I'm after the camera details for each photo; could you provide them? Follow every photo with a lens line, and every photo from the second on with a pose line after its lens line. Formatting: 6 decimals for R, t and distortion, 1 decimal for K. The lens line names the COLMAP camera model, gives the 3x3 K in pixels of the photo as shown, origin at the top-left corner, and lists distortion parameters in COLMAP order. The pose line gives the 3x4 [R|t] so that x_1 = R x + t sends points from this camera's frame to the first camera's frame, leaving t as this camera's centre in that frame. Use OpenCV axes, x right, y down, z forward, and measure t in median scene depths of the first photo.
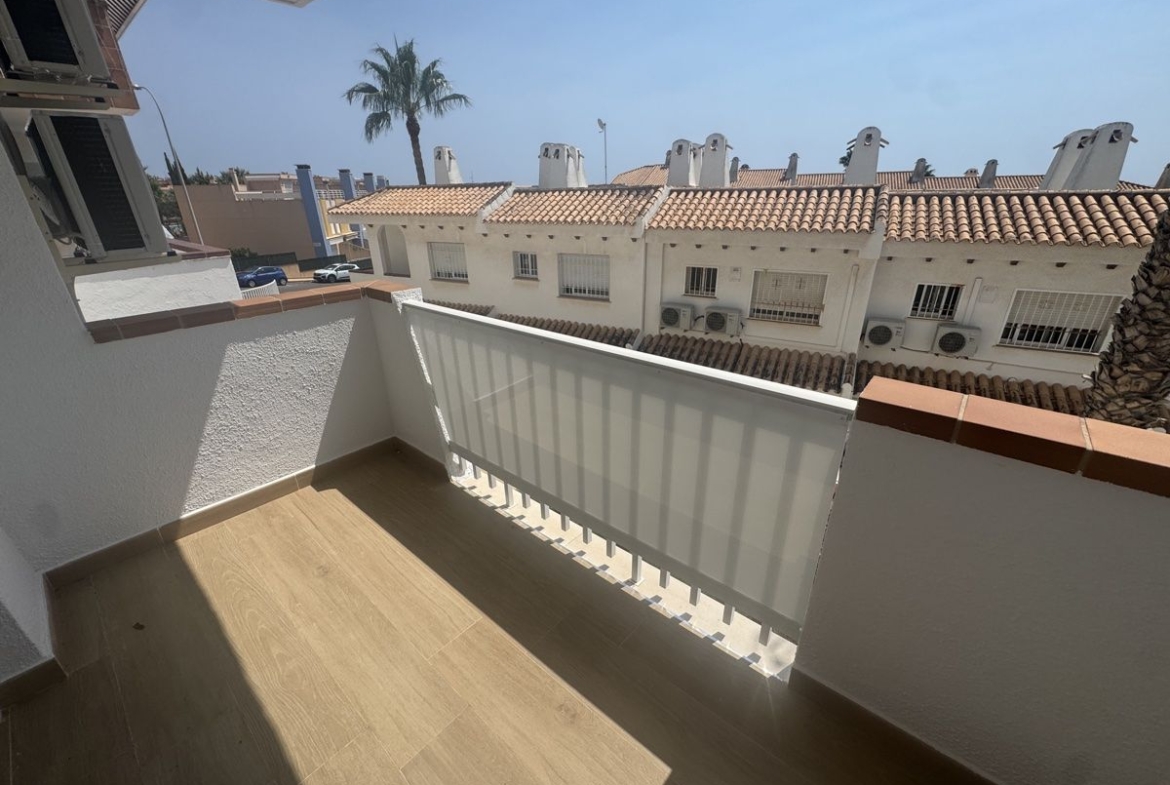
lens RADIAL K [[467.7, 0, 585.0], [0, 467.7, 392.5], [0, 0, 1]] dist [-0.003679, 0.000454]
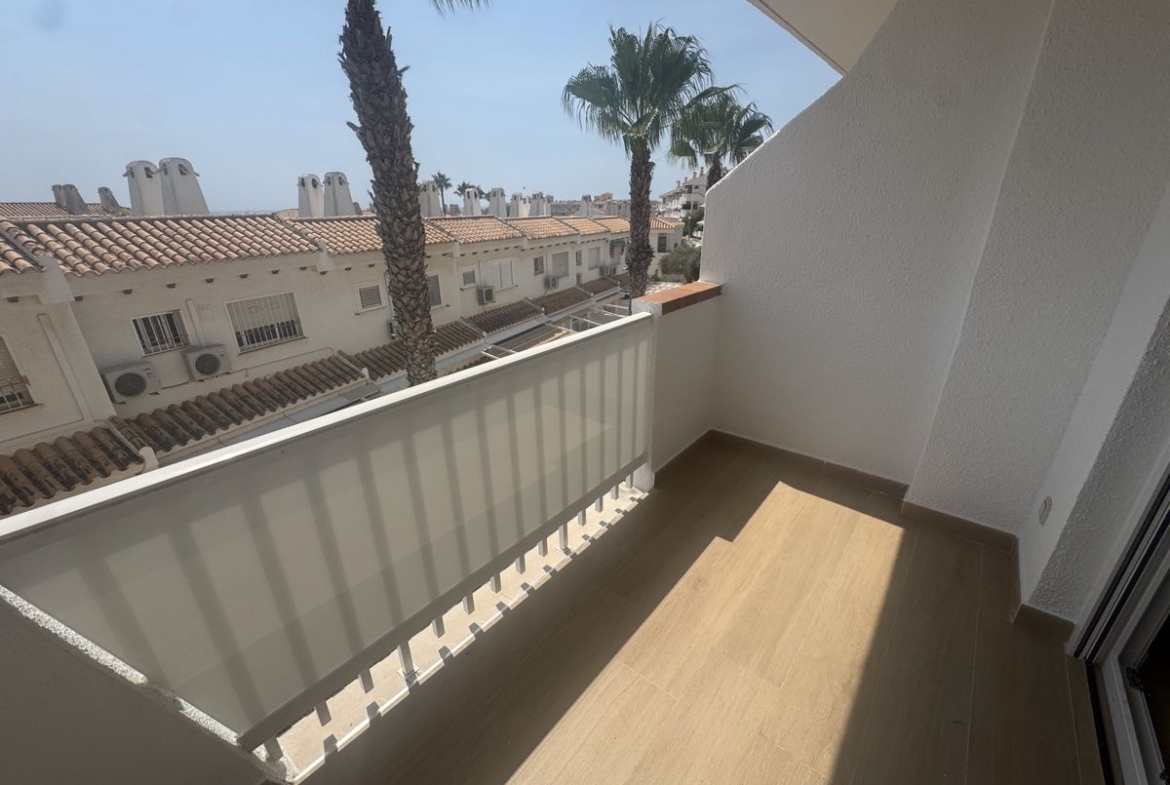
lens RADIAL K [[467.7, 0, 585.0], [0, 467.7, 392.5], [0, 0, 1]] dist [-0.003679, 0.000454]
pose [[-0.013335, -0.360395, 0.932704, -0.141530], [0.408594, 0.849391, 0.334045, -0.047021], [-0.912619, 0.385552, 0.135929, 0.117498]]
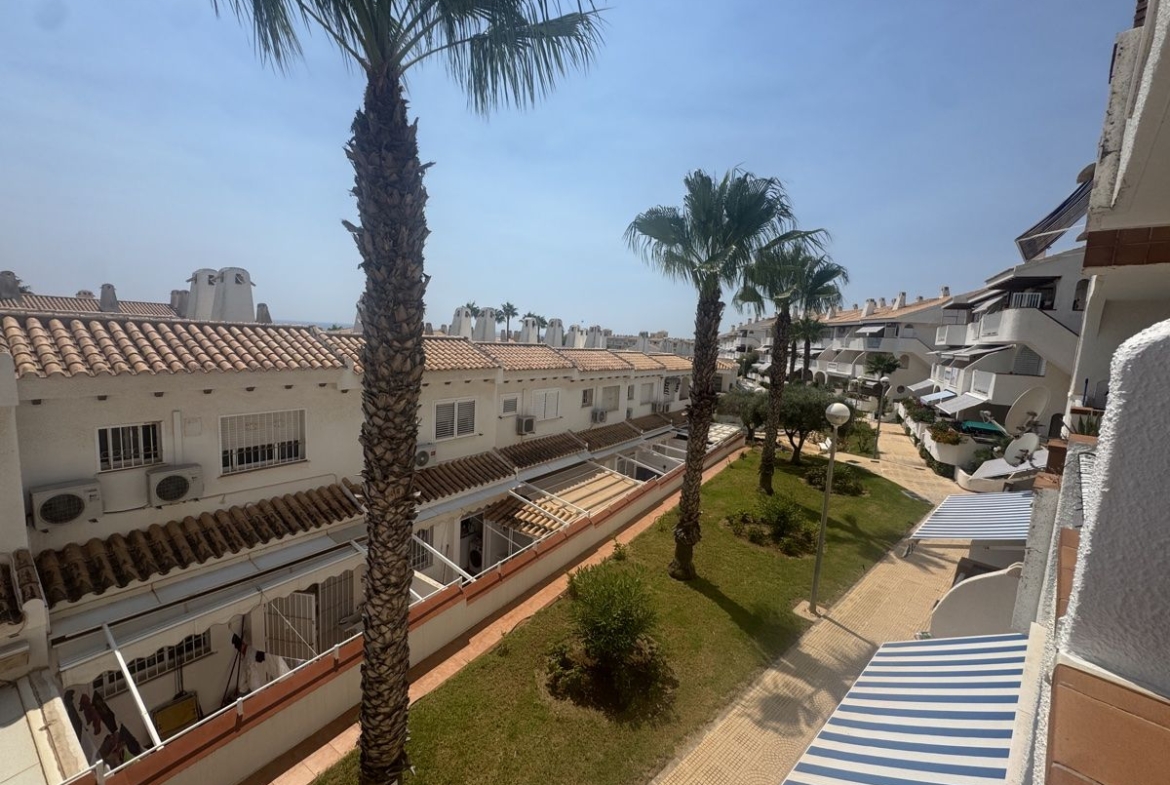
lens RADIAL K [[467.7, 0, 585.0], [0, 467.7, 392.5], [0, 0, 1]] dist [-0.003679, 0.000454]
pose [[0.104062, -0.098581, 0.989673, 0.044901], [0.339059, 0.938983, 0.057880, -0.051968], [-0.934992, 0.329534, 0.131138, 0.116772]]
